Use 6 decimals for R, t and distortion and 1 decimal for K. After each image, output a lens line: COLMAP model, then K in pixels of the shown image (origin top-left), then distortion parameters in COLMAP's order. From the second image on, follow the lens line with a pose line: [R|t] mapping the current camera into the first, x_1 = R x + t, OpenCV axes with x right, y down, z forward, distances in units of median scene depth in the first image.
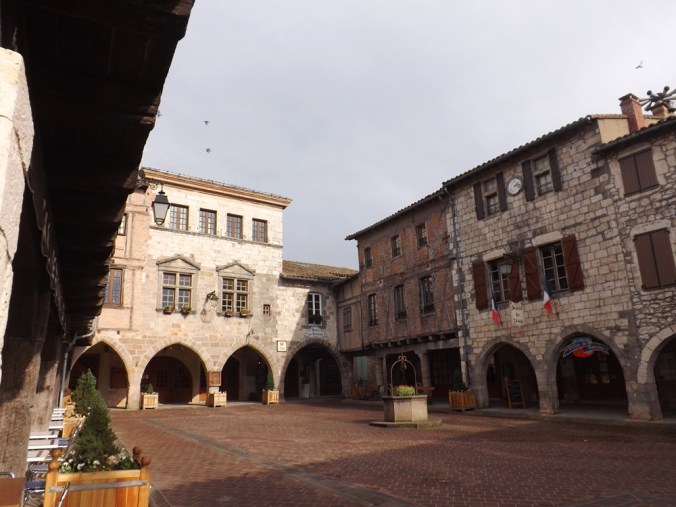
lens RADIAL K [[497.4, 0, 335.7], [0, 497.4, 255.9], [0, 0, 1]] dist [-0.061671, 0.026870]
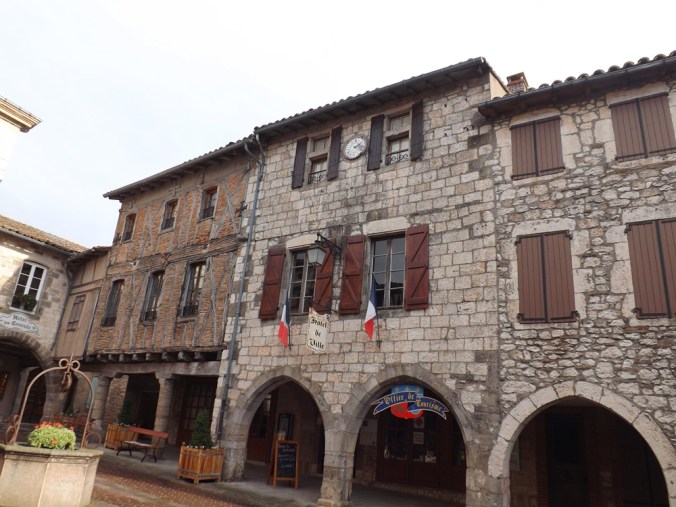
lens RADIAL K [[497.4, 0, 335.3], [0, 497.4, 250.4], [0, 0, 1]] dist [-0.061671, 0.026870]
pose [[0.907534, 0.247210, 0.339514, 0.139643], [-0.213851, 0.967766, -0.133027, 0.087485], [-0.361456, 0.048121, 0.931147, 0.376089]]
